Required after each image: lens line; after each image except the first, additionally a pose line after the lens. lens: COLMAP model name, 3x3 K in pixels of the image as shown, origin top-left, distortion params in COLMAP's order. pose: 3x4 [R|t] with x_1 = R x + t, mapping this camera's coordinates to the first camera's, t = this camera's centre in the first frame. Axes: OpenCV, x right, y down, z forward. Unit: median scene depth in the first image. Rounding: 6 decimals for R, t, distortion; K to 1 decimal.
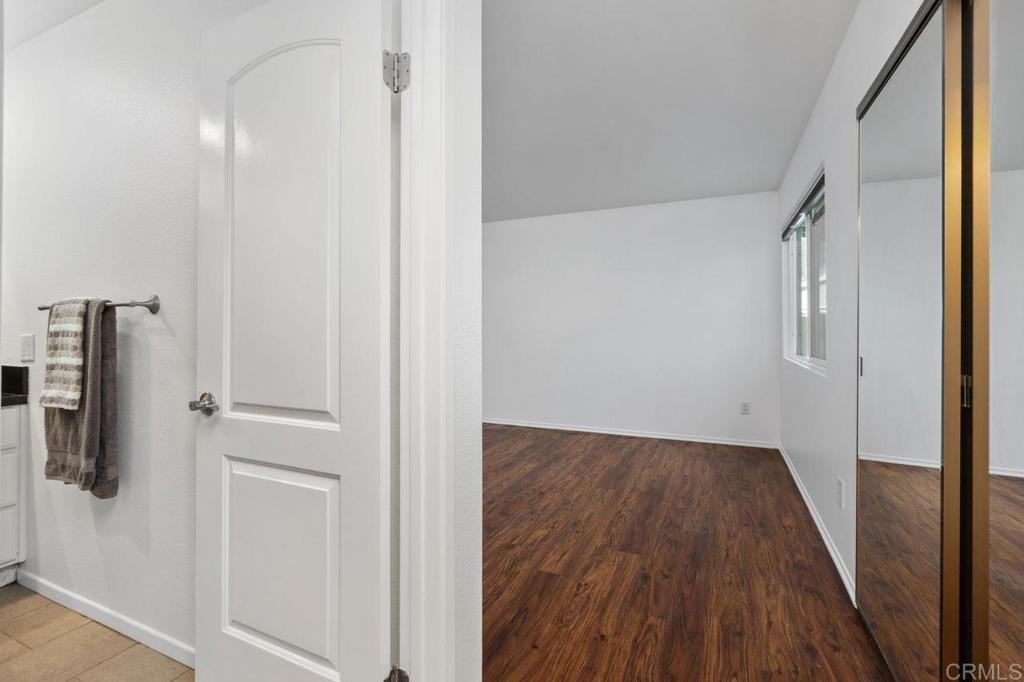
lens RADIAL K [[453.8, 0, 512.8], [0, 453.8, 338.1], [0, 0, 1]] dist [0.000122, -0.000159]
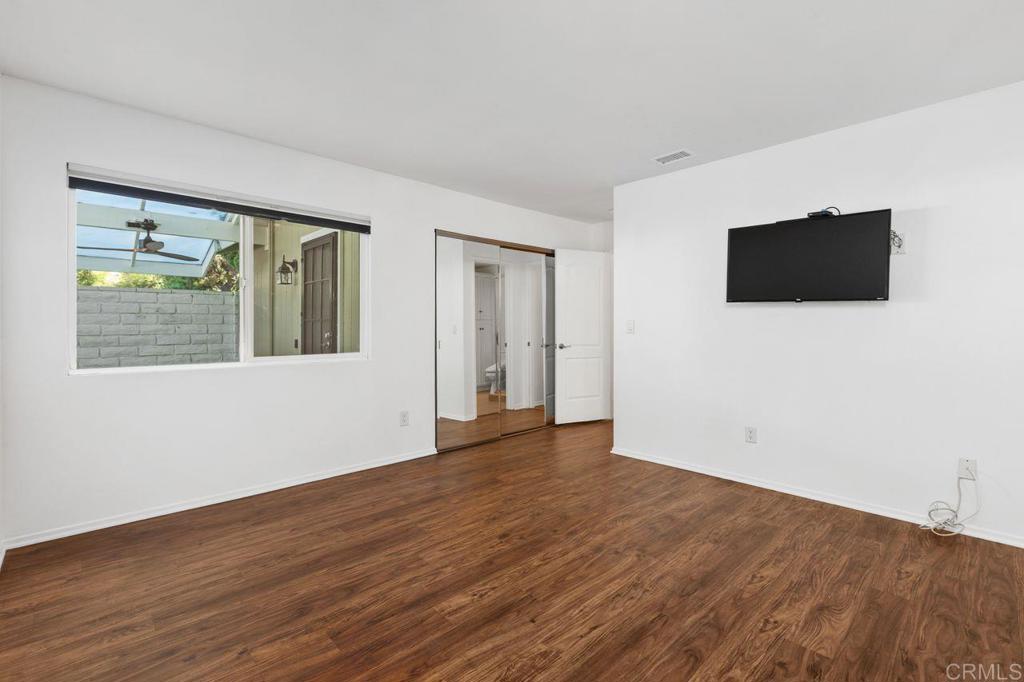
lens RADIAL K [[453.8, 0, 512.8], [0, 453.8, 338.1], [0, 0, 1]] dist [0.000122, -0.000159]
pose [[-0.927927, -0.007647, 0.372684, -0.244456], [0.009417, 0.998989, 0.043946, -0.039037], [-0.372644, 0.044289, -0.926917, 1.712348]]
